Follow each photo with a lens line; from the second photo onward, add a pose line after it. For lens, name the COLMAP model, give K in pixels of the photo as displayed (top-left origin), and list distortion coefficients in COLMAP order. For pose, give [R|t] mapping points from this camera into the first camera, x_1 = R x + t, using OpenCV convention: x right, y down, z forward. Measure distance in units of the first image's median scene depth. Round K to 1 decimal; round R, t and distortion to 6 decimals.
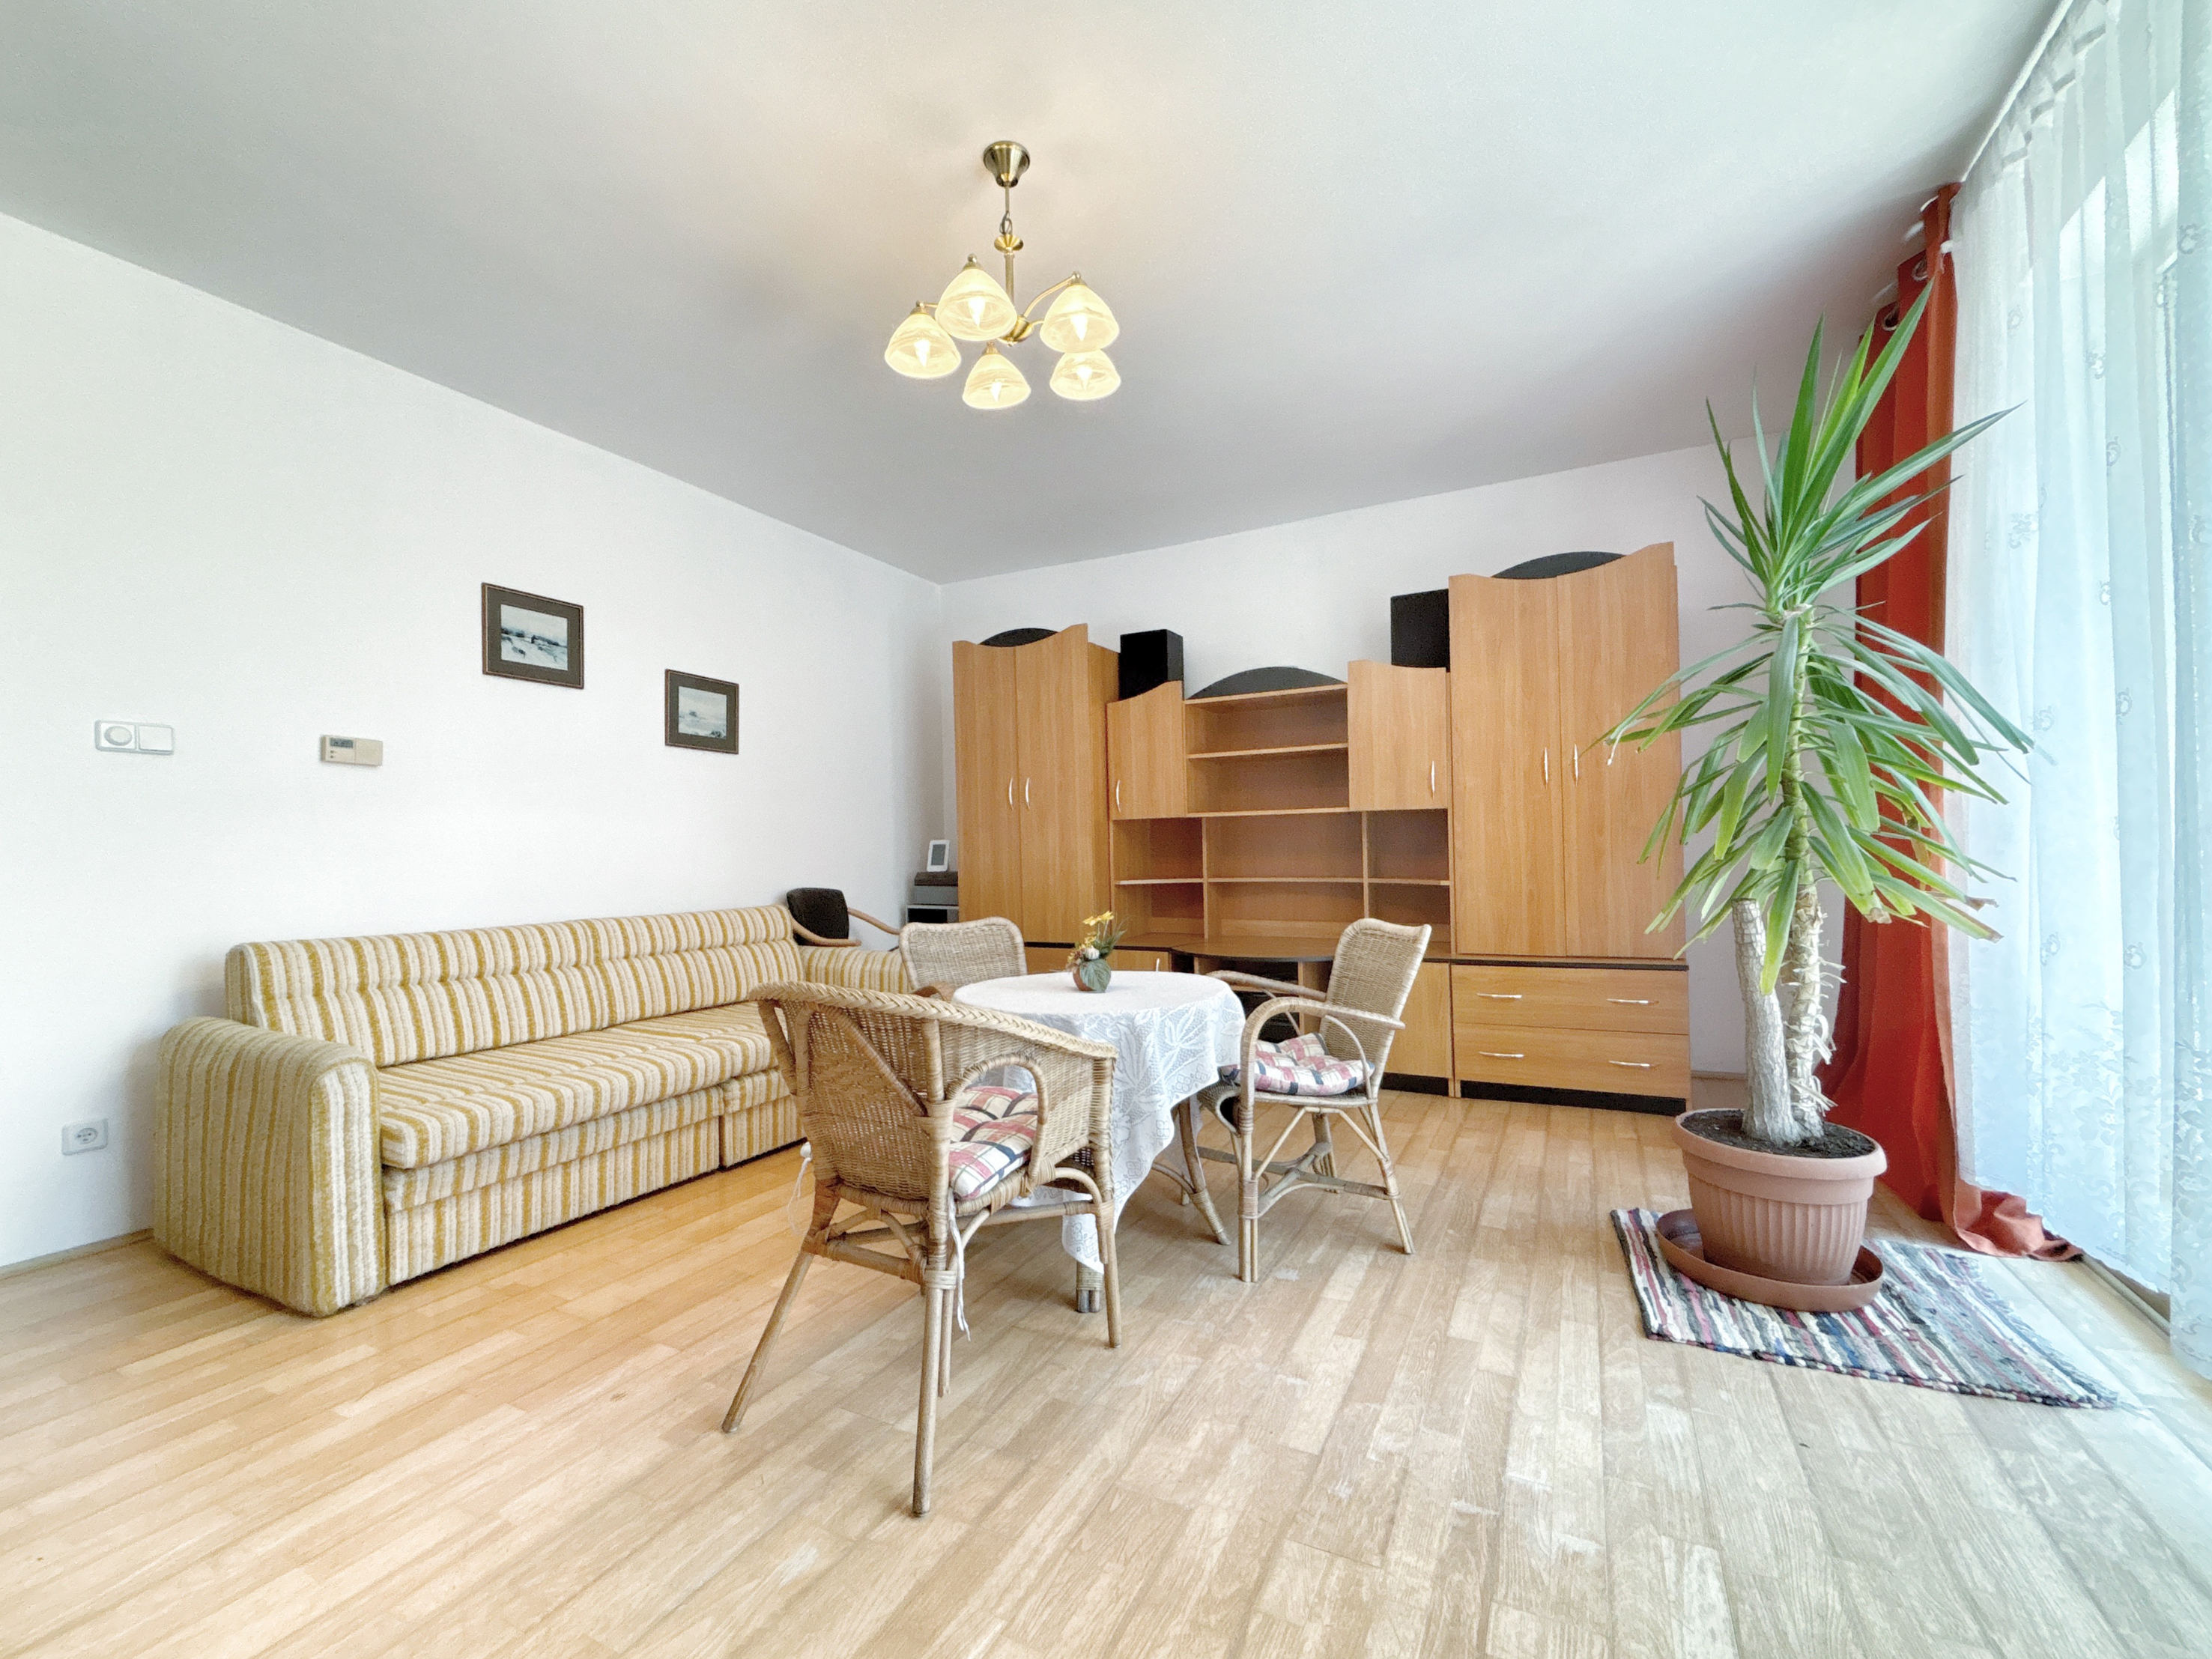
lens RADIAL K [[896.9, 0, 1112.7], [0, 896.9, 834.3], [0, 0, 1]] dist [-0.000979, -0.000530]
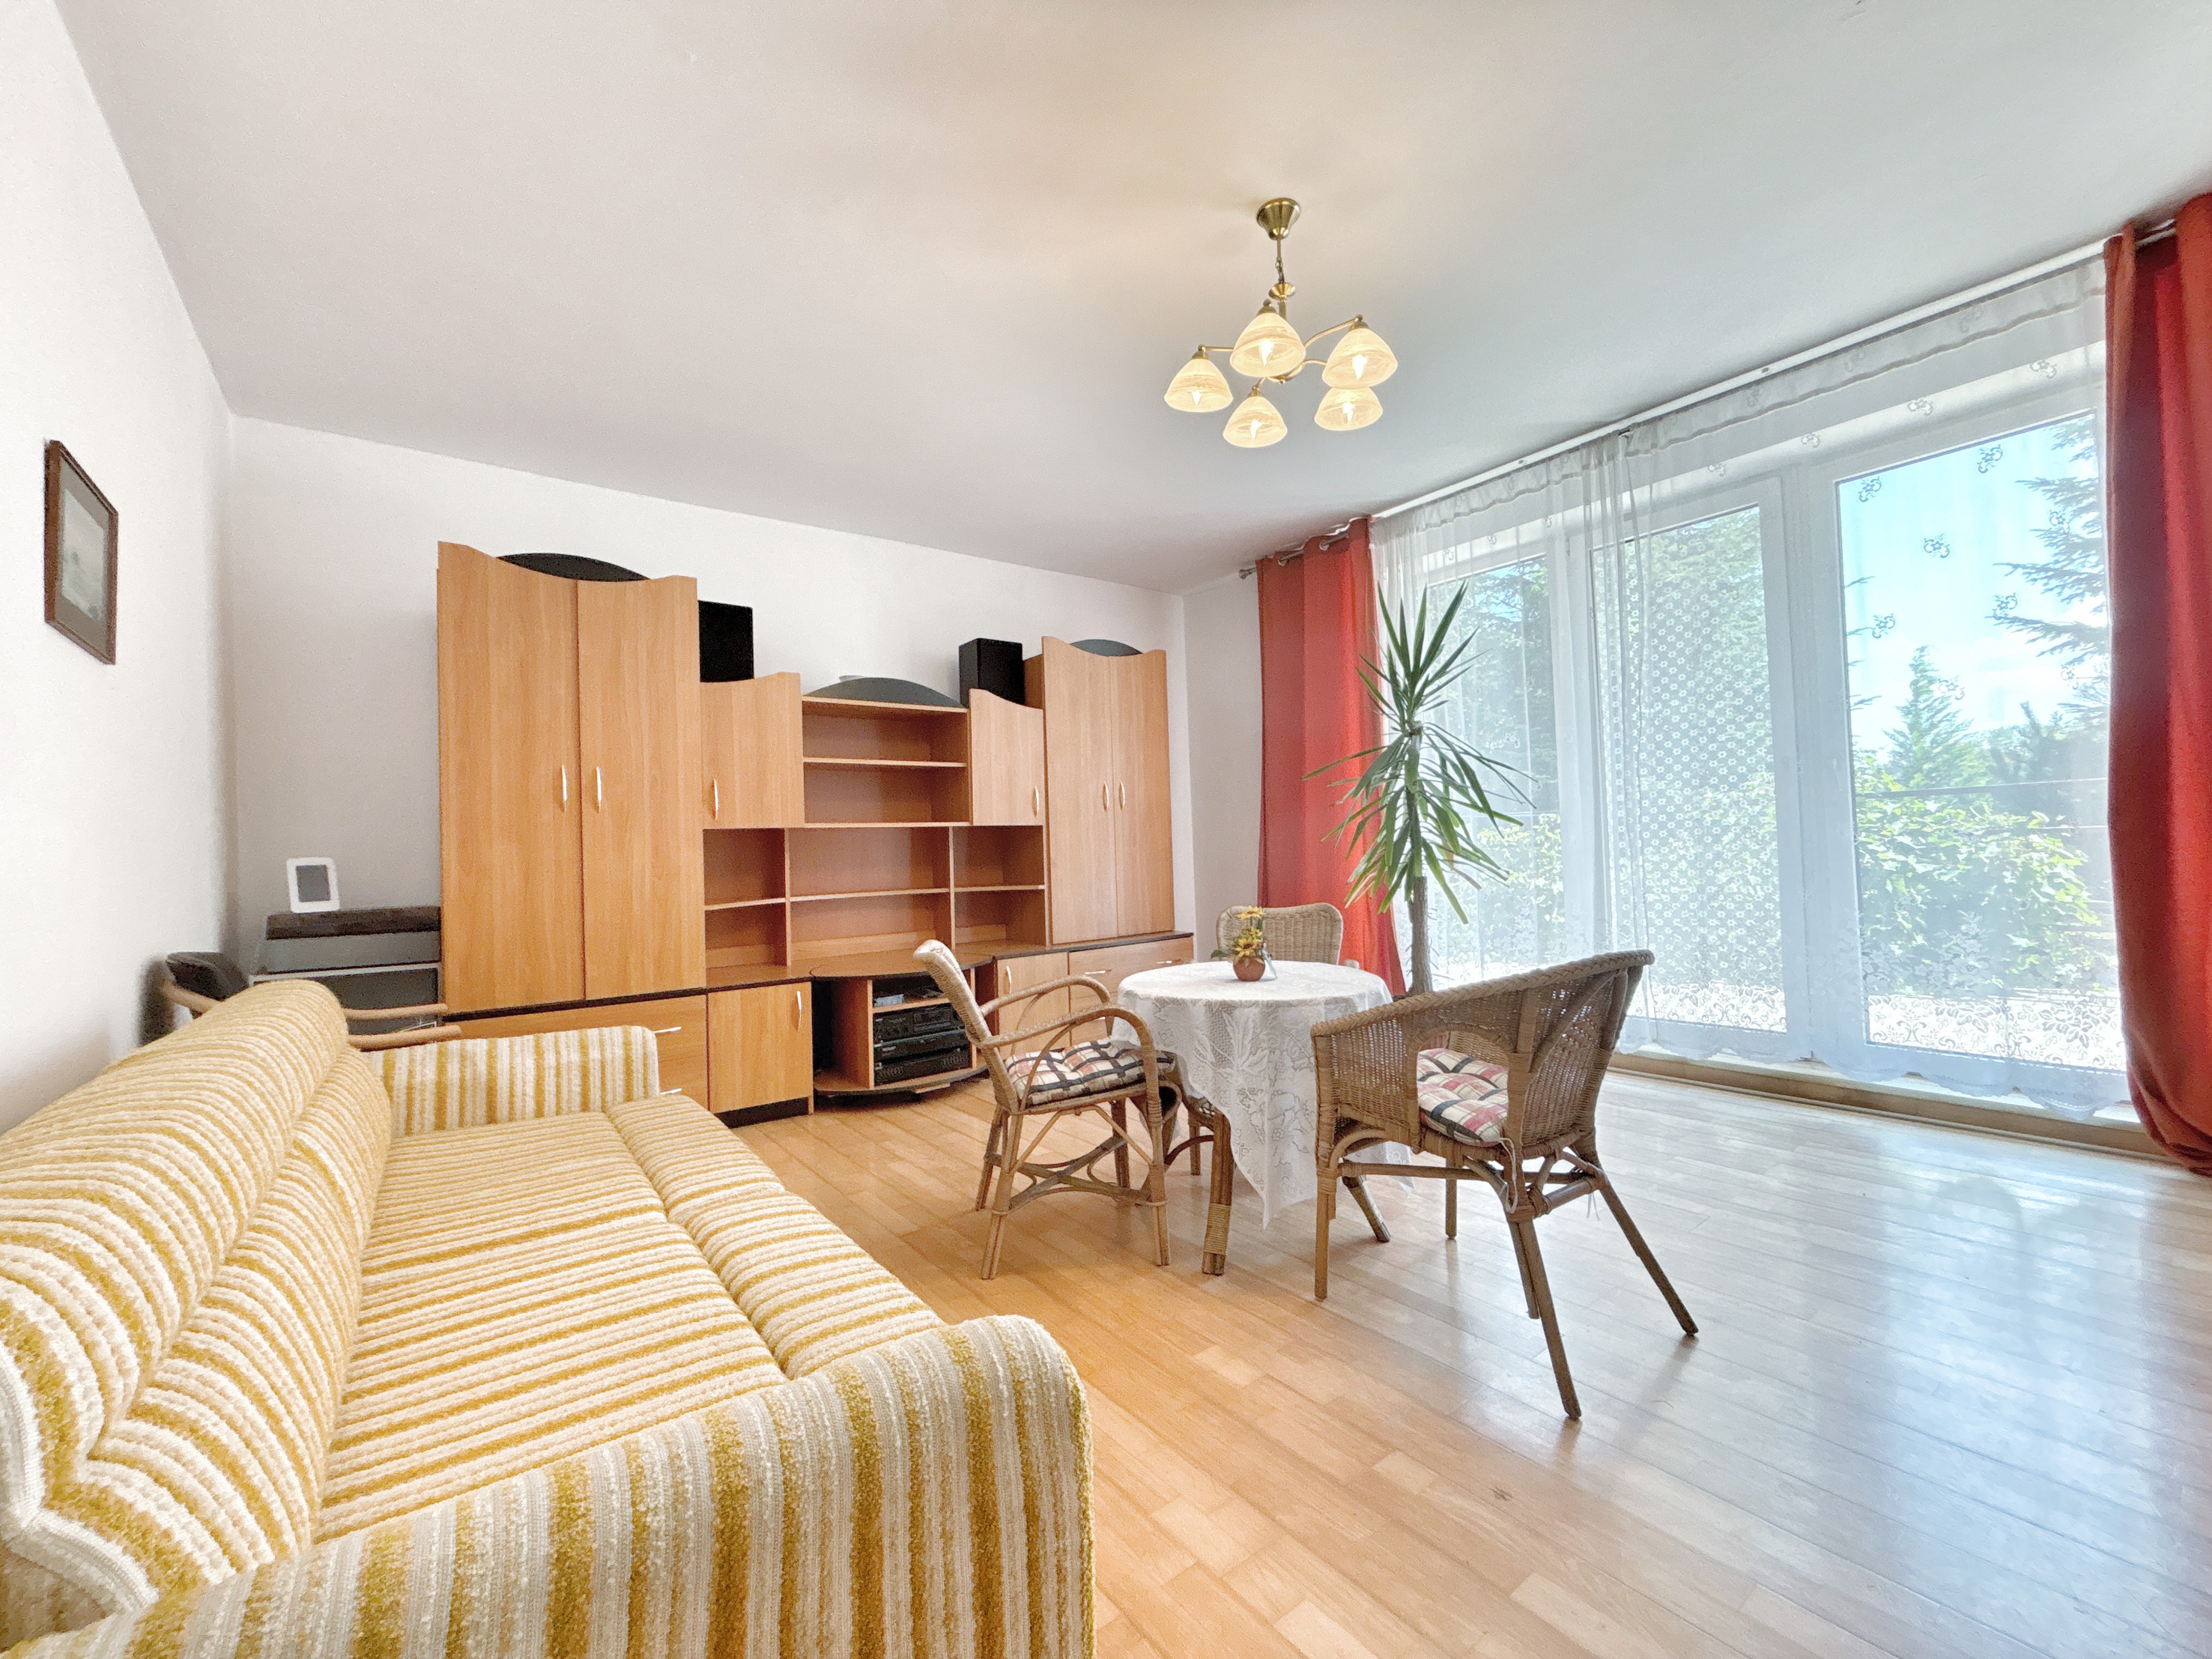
lens RADIAL K [[903.0, 0, 1106.0], [0, 903.0, 829.5], [0, 0, 1]] dist [-0.000471, 0.001053]
pose [[0.433668, 0.022058, 0.900803, -0.580644], [0.006354, 0.999601, -0.027537, 0.009006], [-0.901050, 0.017665, 0.433355, 0.340849]]
